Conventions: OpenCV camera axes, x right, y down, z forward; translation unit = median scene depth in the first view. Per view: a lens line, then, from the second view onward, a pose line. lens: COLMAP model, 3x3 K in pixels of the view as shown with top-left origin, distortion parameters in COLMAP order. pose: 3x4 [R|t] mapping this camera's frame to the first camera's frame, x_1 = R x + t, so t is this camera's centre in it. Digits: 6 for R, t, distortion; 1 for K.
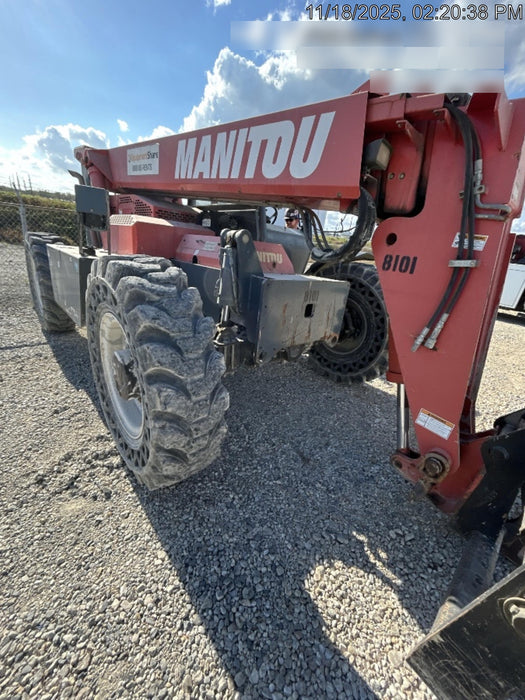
lens RADIAL K [[348.3, 0, 262.5], [0, 348.3, 350.0], [0, 0, 1]] dist [0.025760, 0.000129]
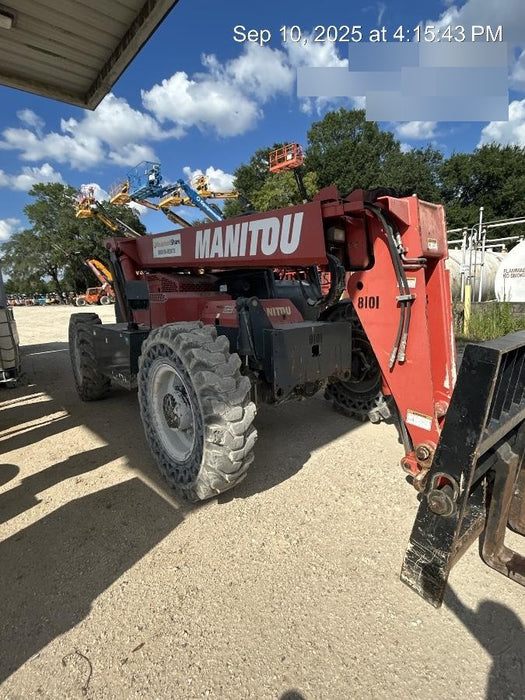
lens RADIAL K [[348.3, 0, 262.5], [0, 348.3, 350.0], [0, 0, 1]] dist [0.025760, 0.000129]
pose [[0.991600, -0.117141, -0.054837, 0.030660], [0.107699, 0.982578, -0.151466, 0.080540], [0.071625, 0.144287, 0.986940, -0.285995]]
